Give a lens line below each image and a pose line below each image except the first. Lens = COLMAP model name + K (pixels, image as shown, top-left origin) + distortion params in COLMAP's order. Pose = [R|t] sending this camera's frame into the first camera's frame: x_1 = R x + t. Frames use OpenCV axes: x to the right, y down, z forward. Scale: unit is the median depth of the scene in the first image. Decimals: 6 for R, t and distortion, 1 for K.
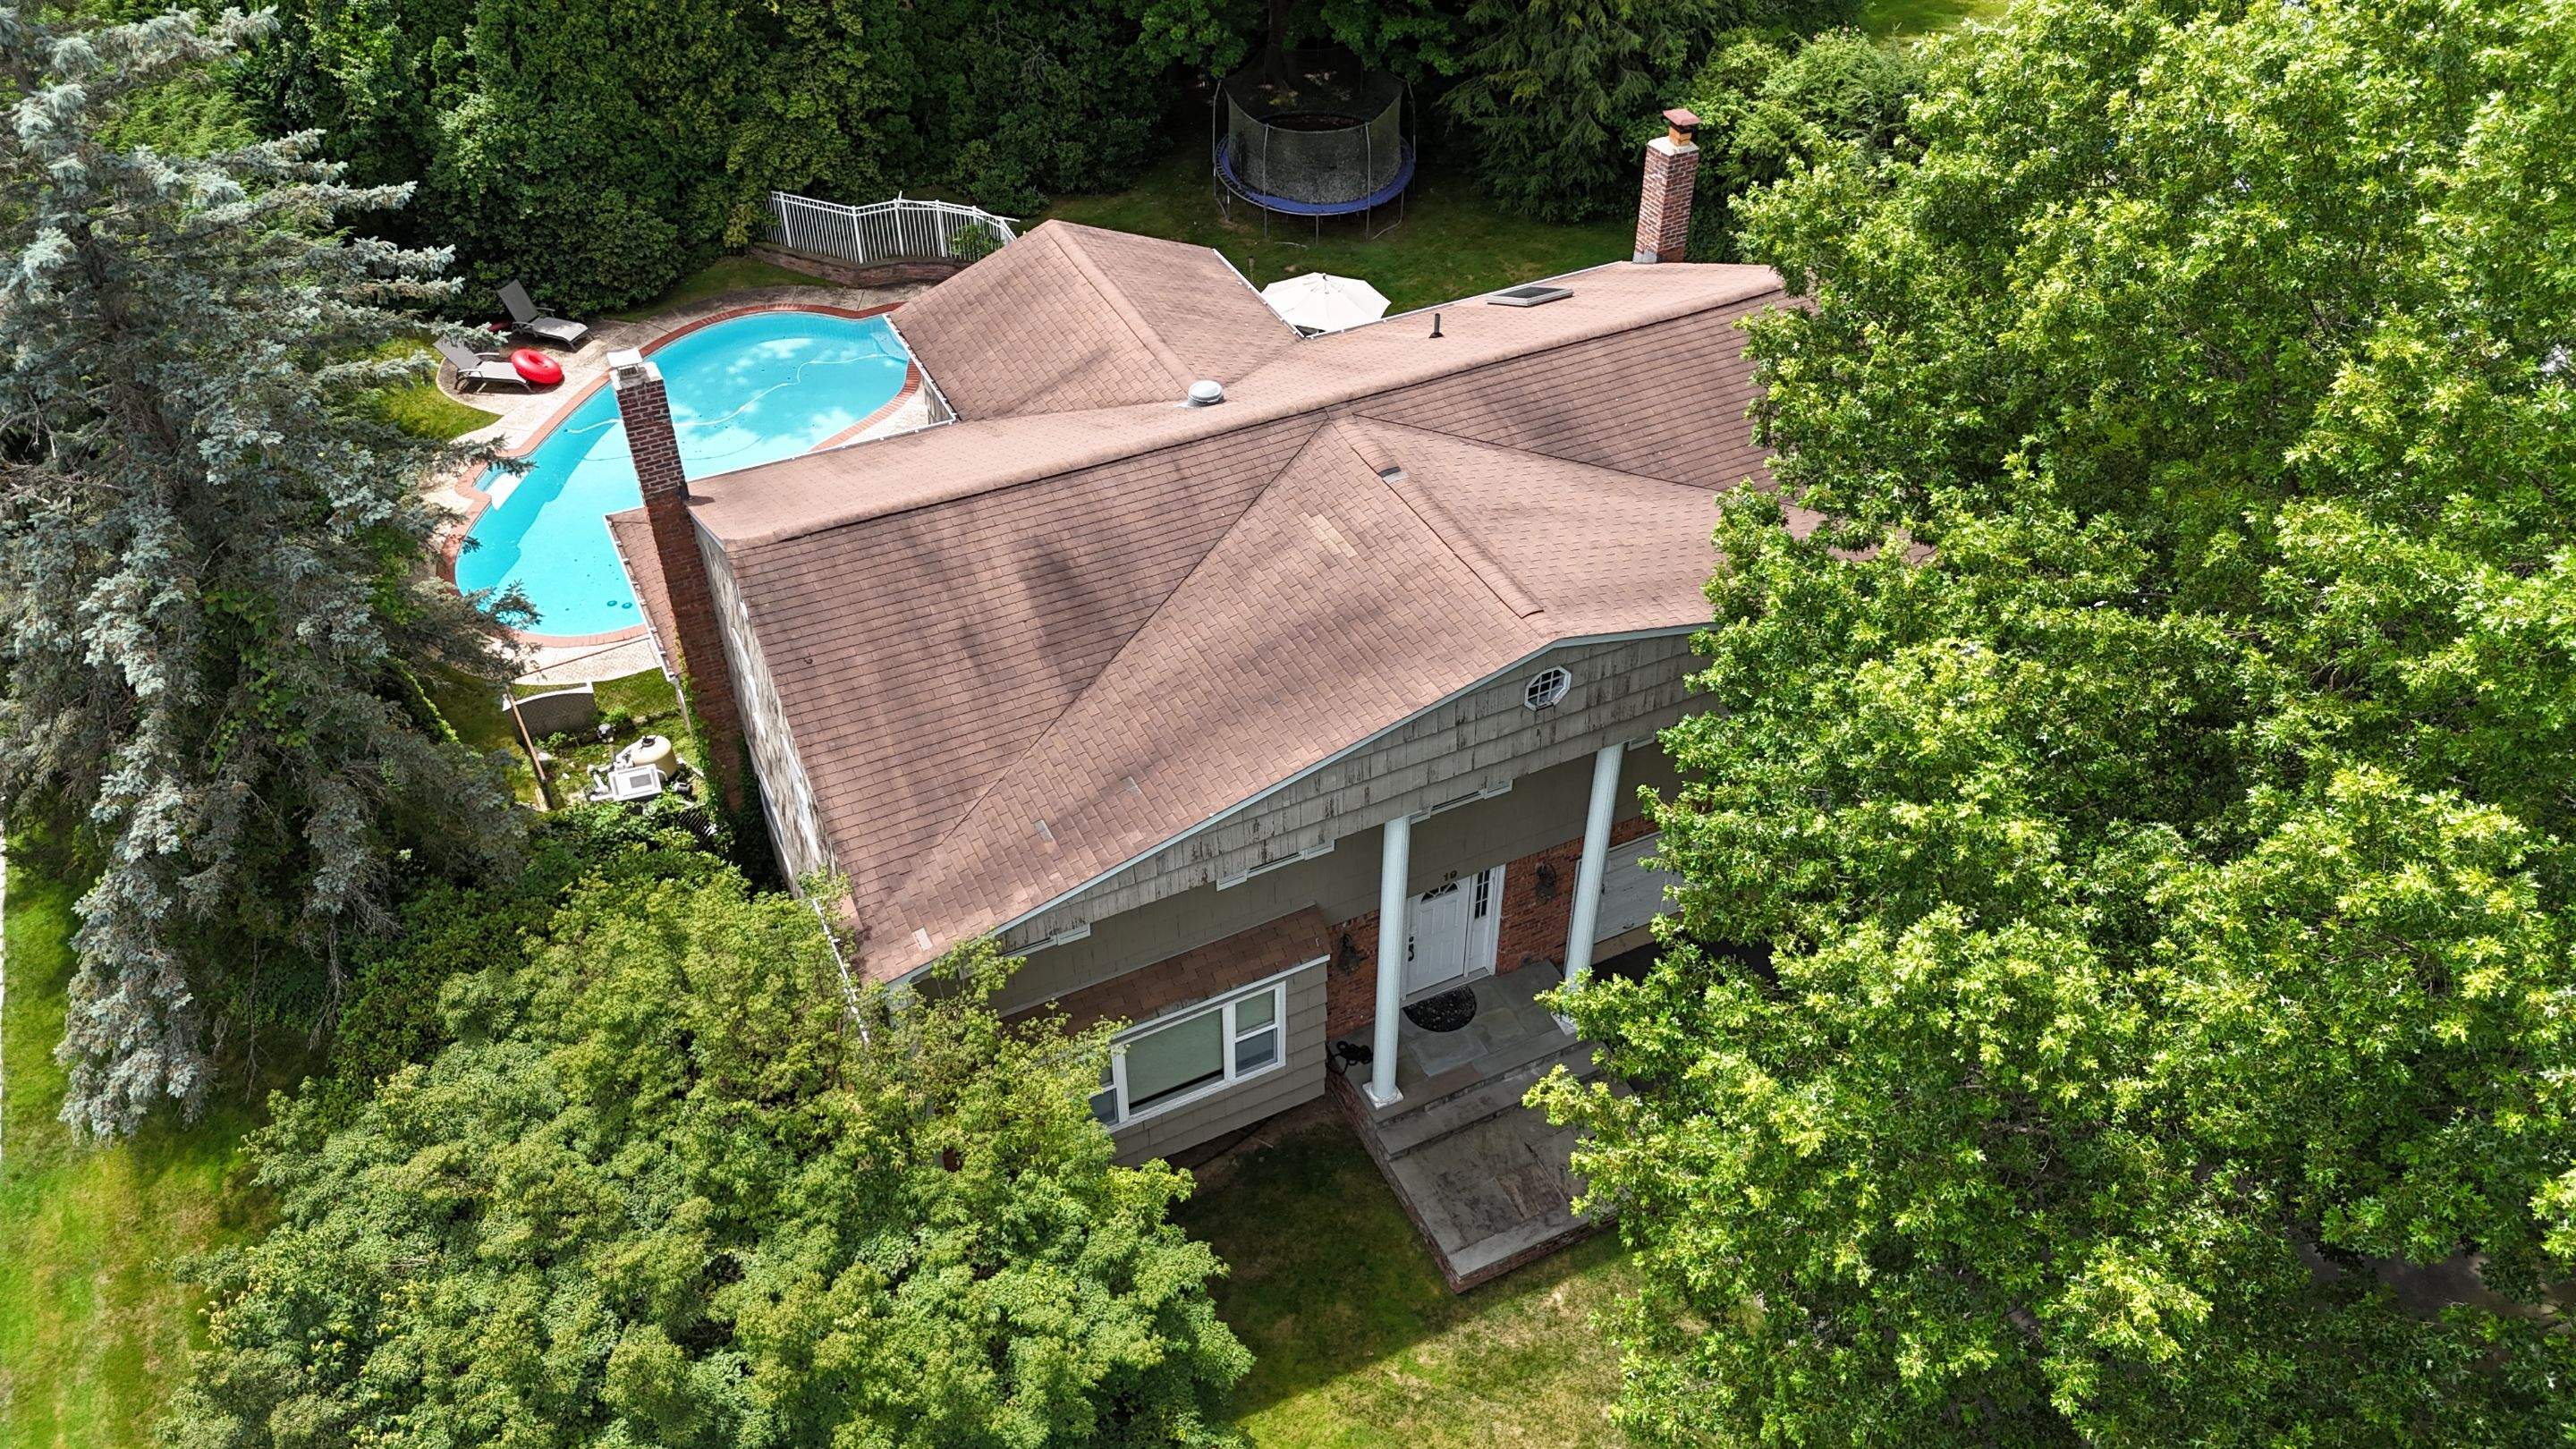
lens RADIAL K [[1851.9, 0, 1293.4], [0, 1851.9, 718.4], [0, 0, 1]] dist [0.210682, -0.215892]
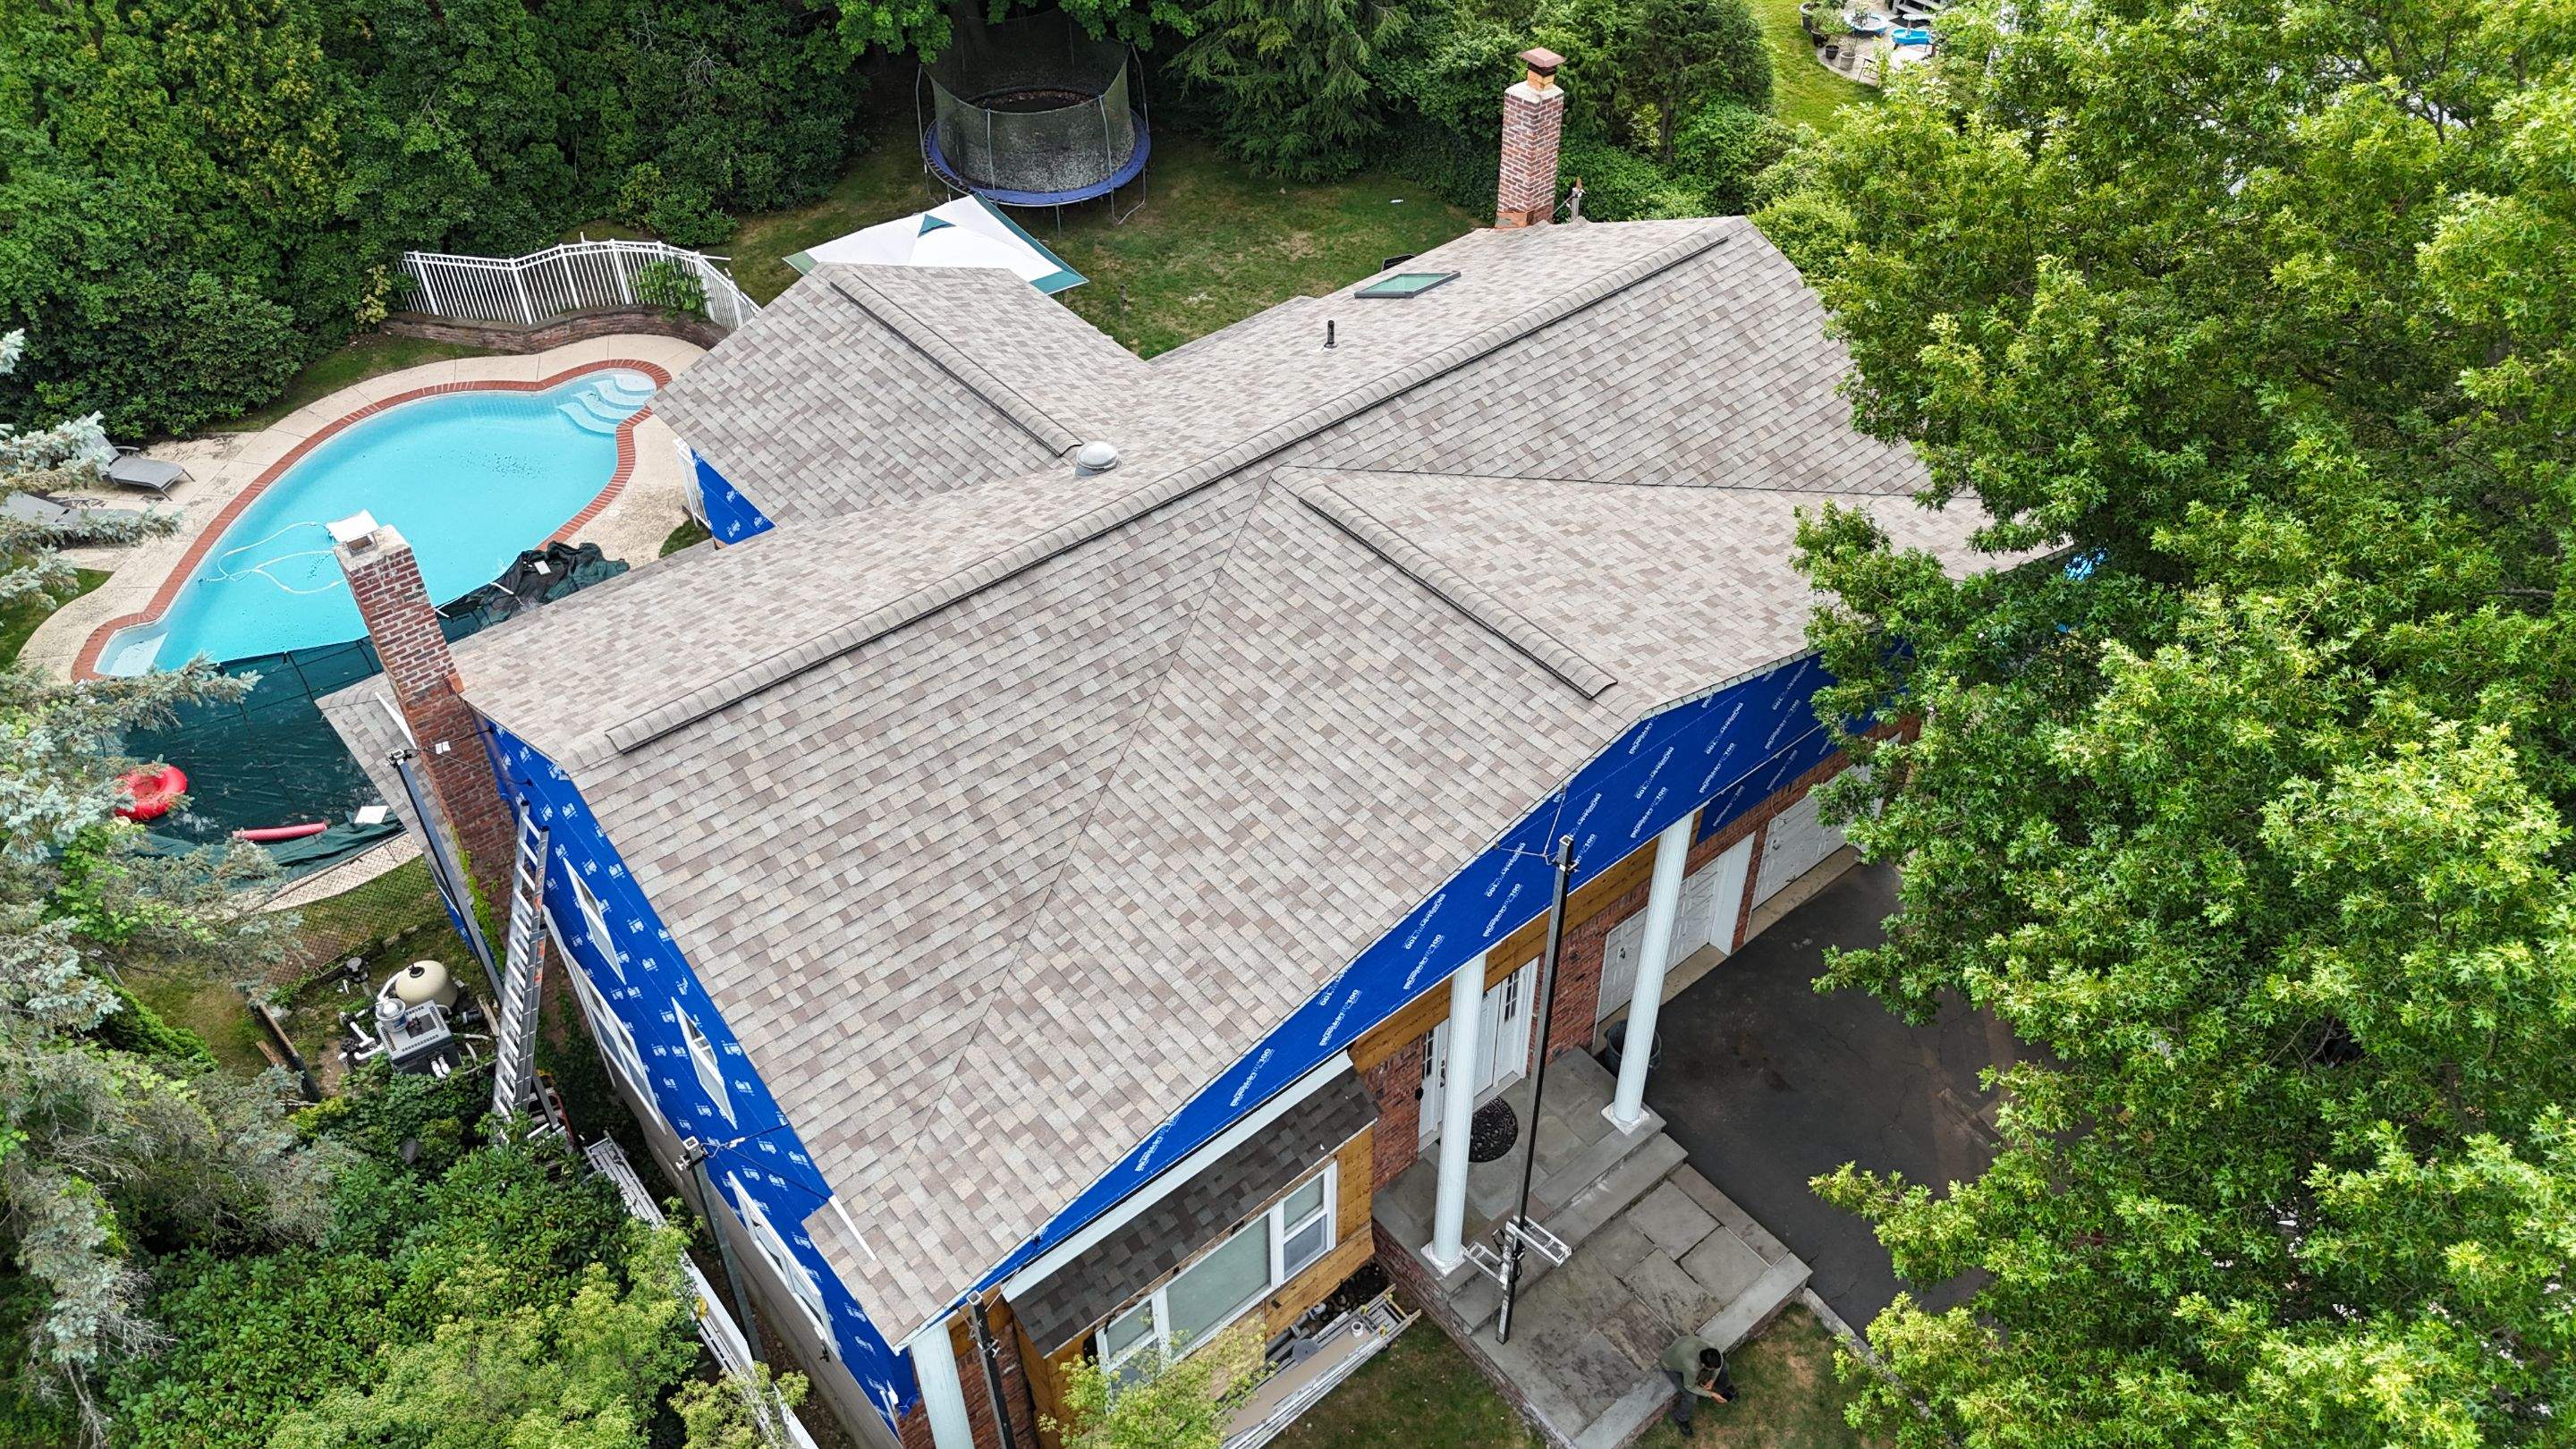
lens RADIAL K [[1881.1, 0, 1281.5], [0, 1881.1, 735.8], [0, 0, 1]] dist [0.110691, 0.001063]
pose [[0.974217, -0.162962, 0.156025, -0.070671], [0.158323, 0.986502, 0.041798, -0.045316], [-0.160731, -0.016018, 0.986868, 0.102622]]
